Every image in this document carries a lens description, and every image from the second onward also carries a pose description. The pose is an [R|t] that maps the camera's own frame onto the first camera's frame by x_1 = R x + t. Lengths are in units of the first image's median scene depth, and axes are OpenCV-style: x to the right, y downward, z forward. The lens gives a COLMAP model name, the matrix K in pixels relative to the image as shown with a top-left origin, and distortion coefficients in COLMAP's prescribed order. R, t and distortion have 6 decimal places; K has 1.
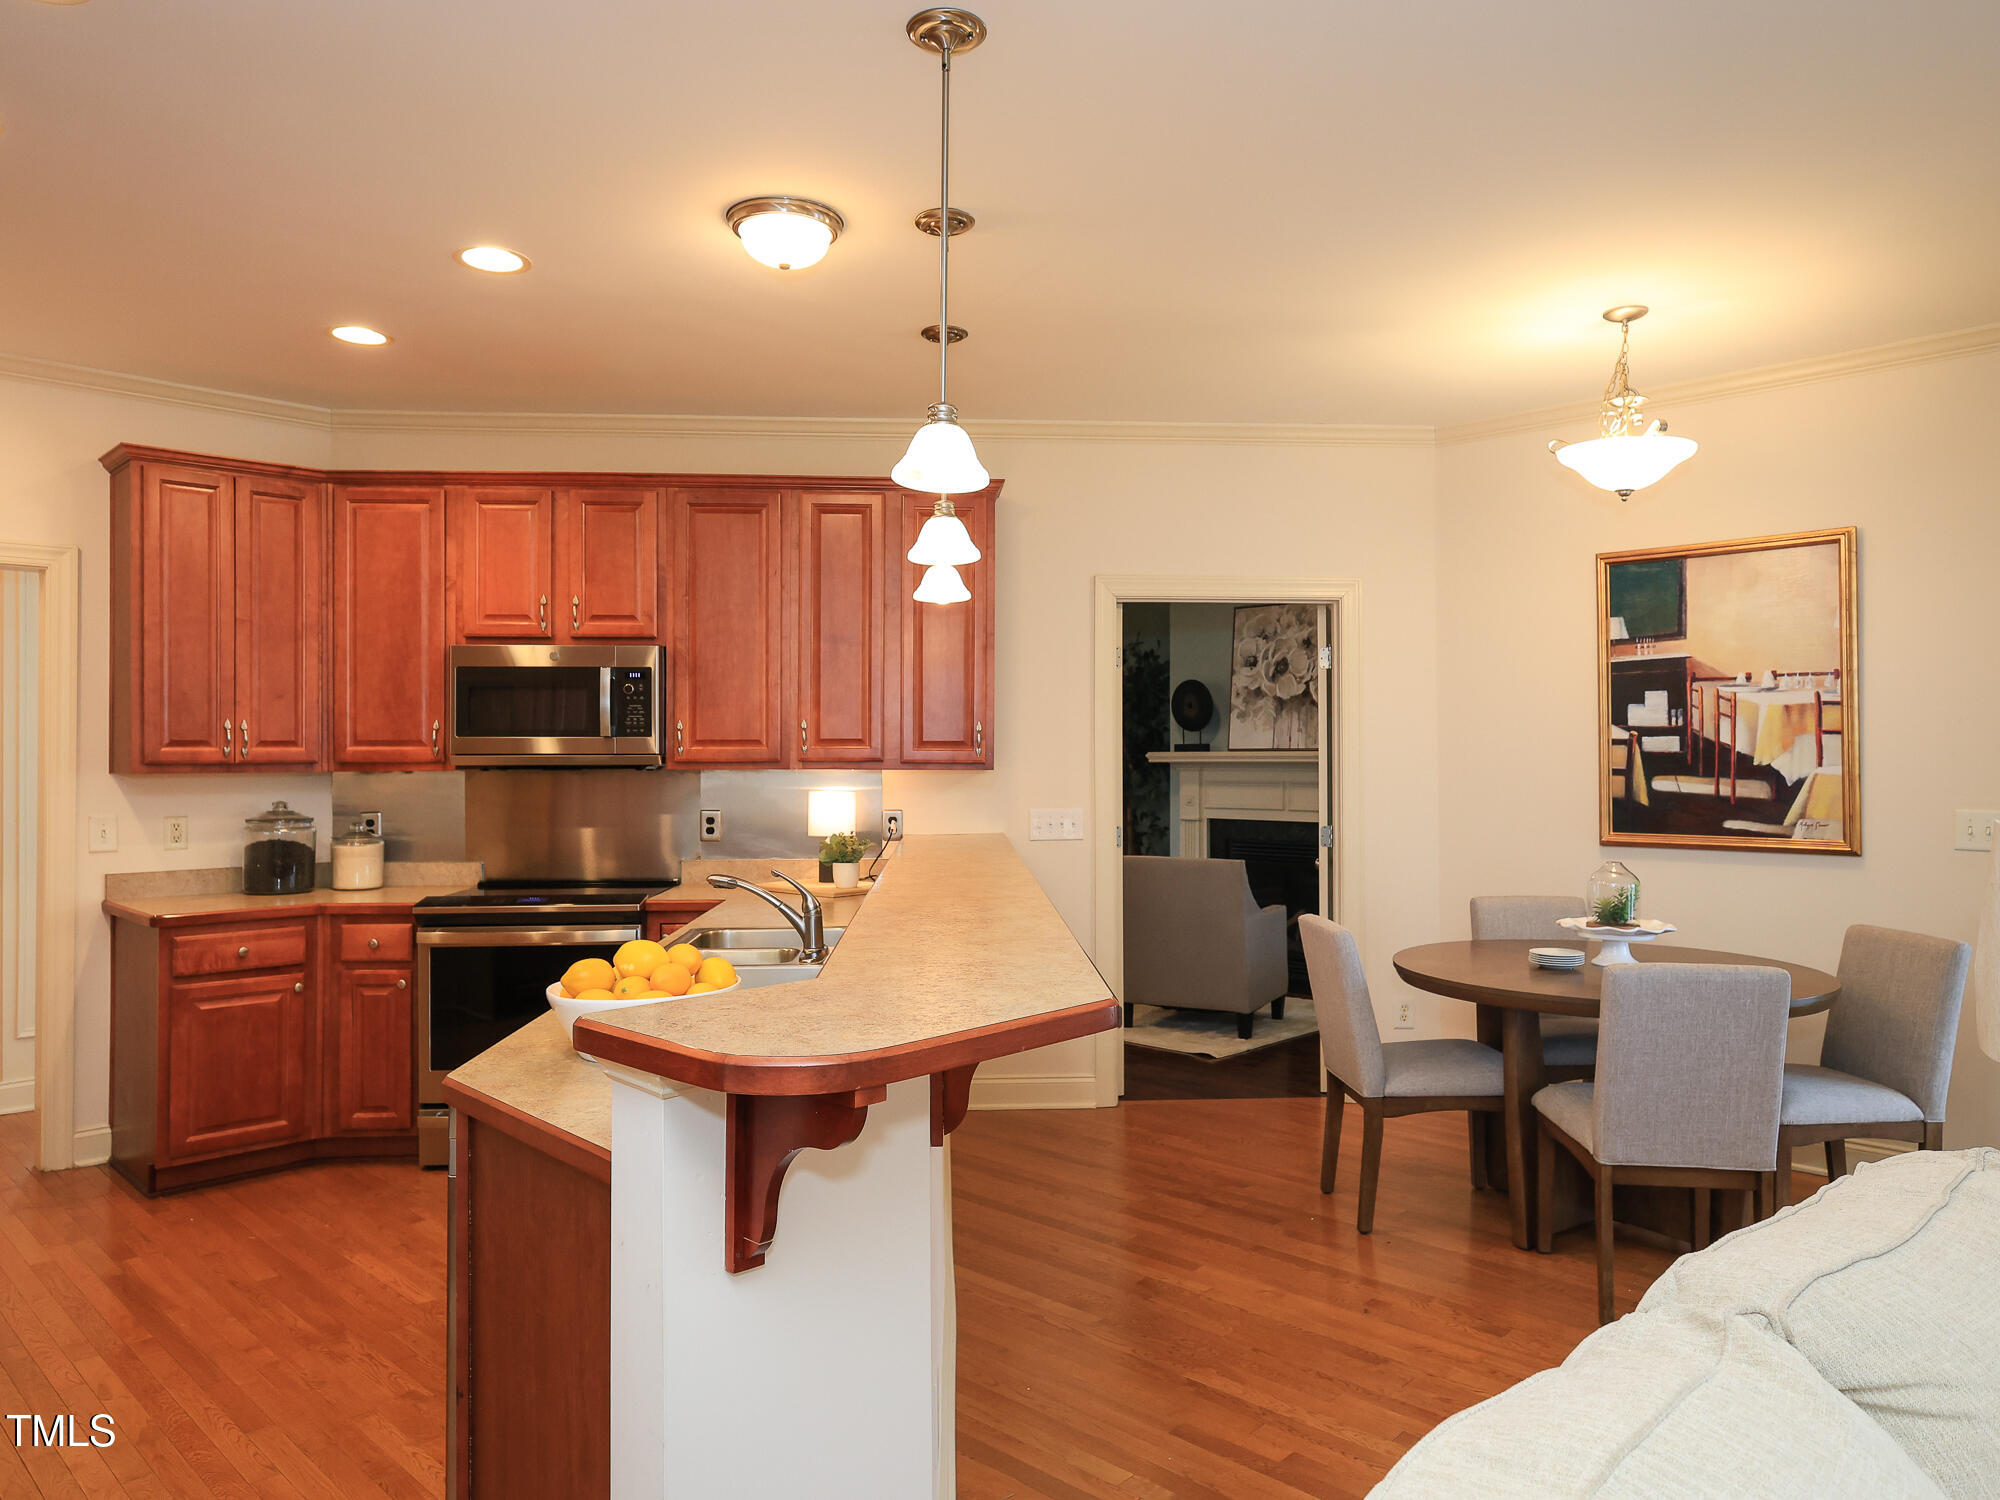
lens RADIAL K [[1879.6, 0, 1000.0], [0, 1879.6, 750.0], [0, 0, 1]] dist [0.004794, 0.005076]
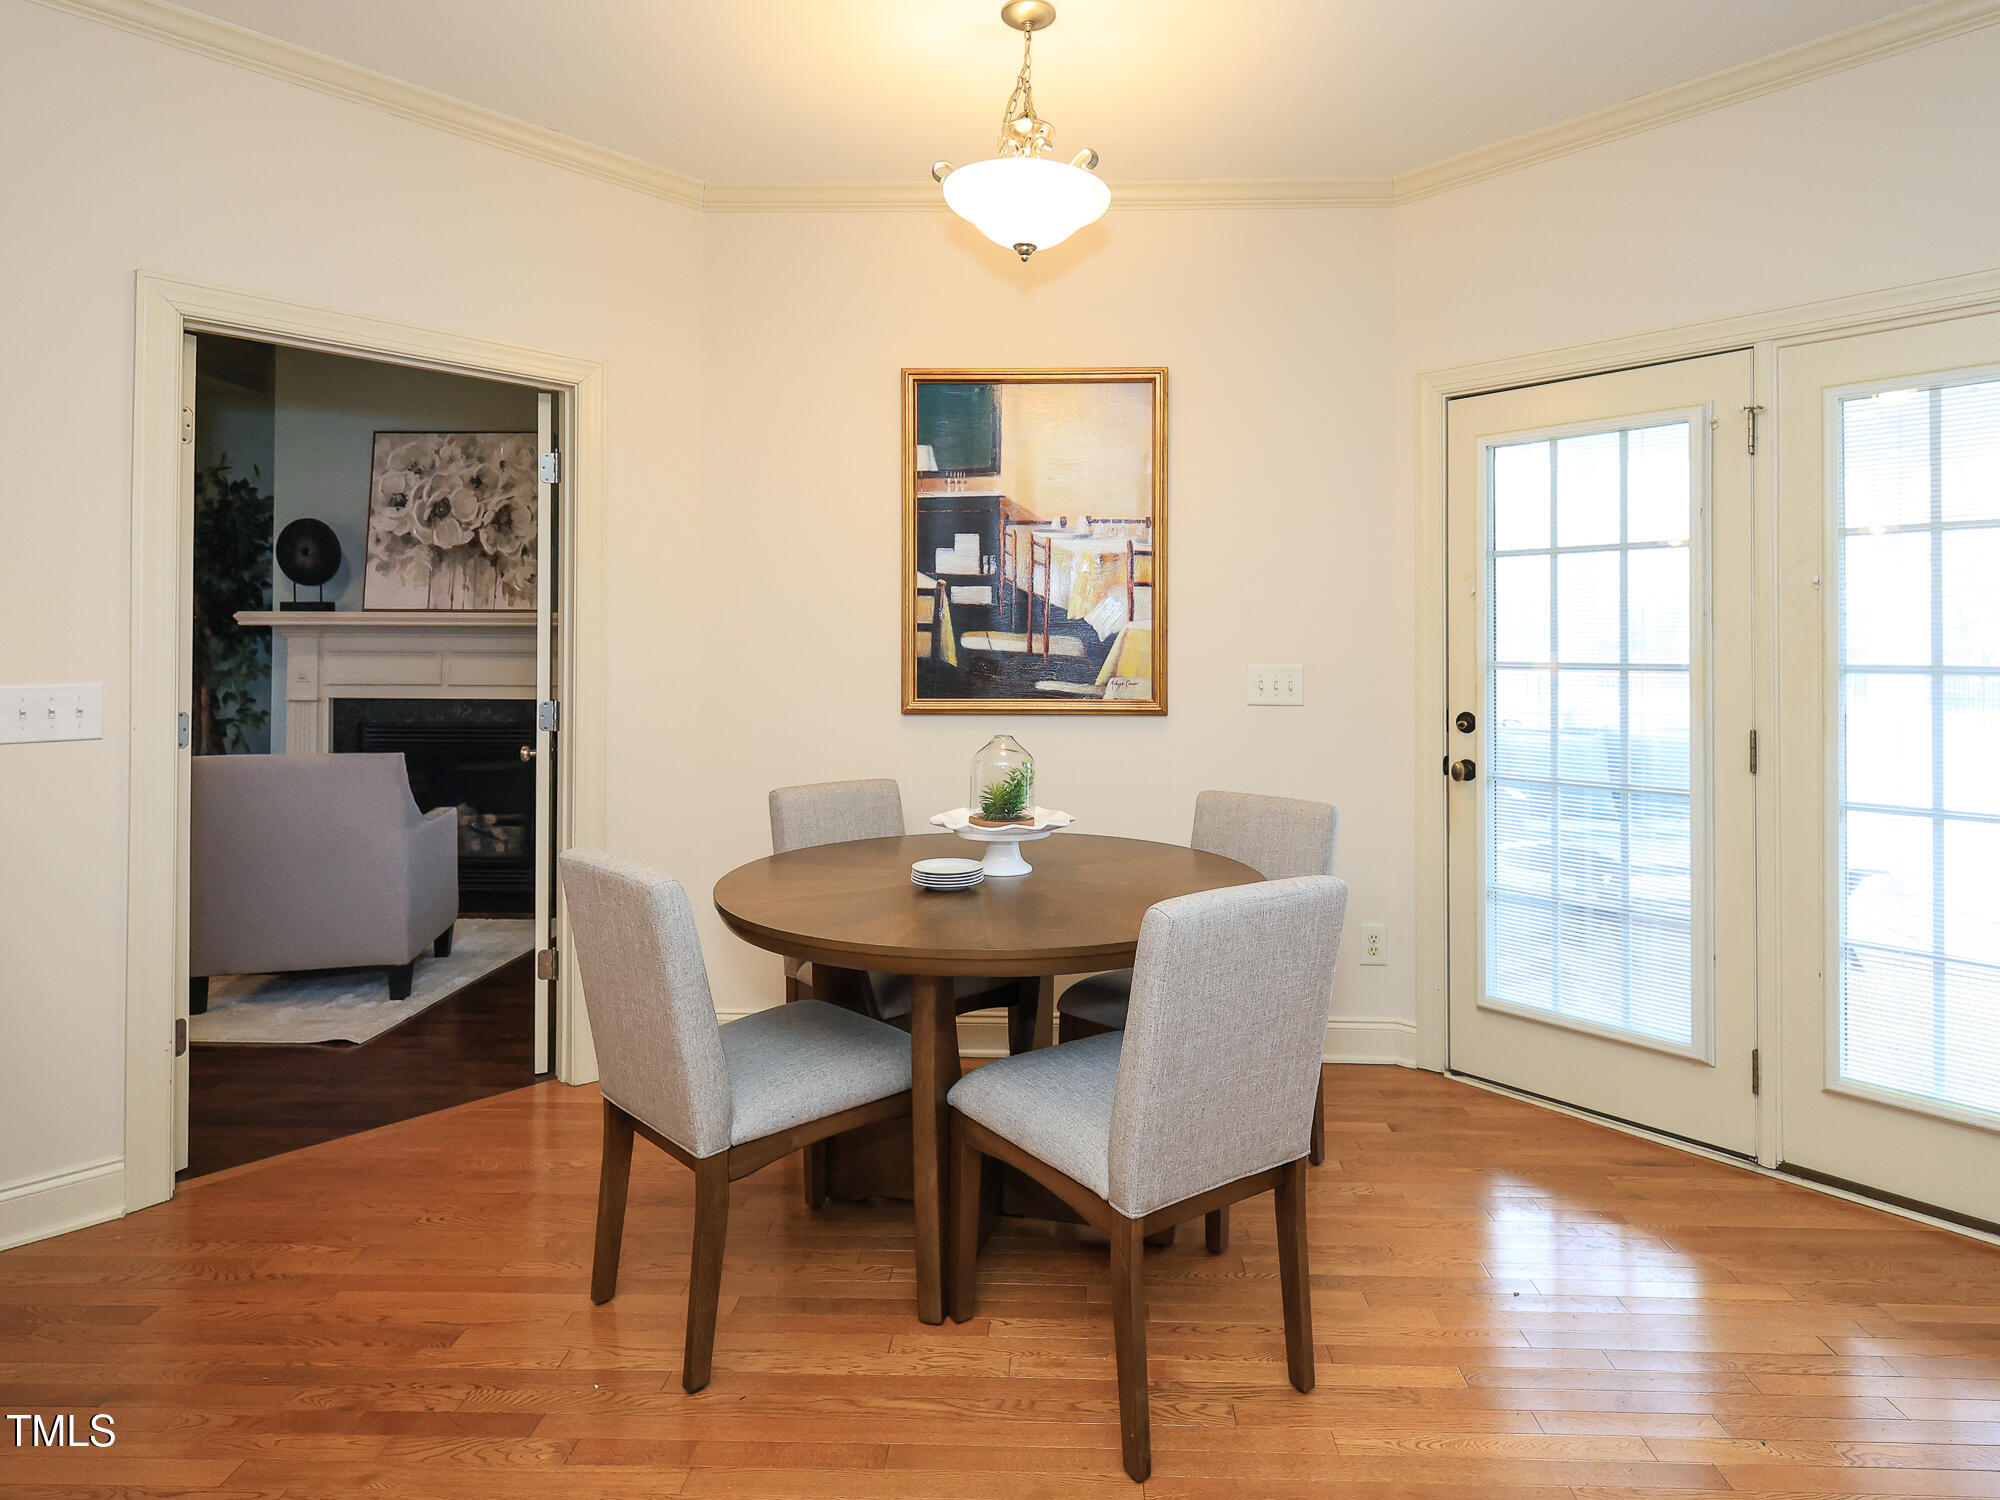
lens RADIAL K [[1043.9, 0, 1000.0], [0, 1043.9, 635.6], [0, 0, 1]] dist [-0.001159, 0.000328]
pose [[0.751633, 0.010824, 0.659493, 0.042834], [0.003047, 0.999798, -0.019882, 0.025148], [-0.659575, 0.016953, 0.751448, 0.625652]]
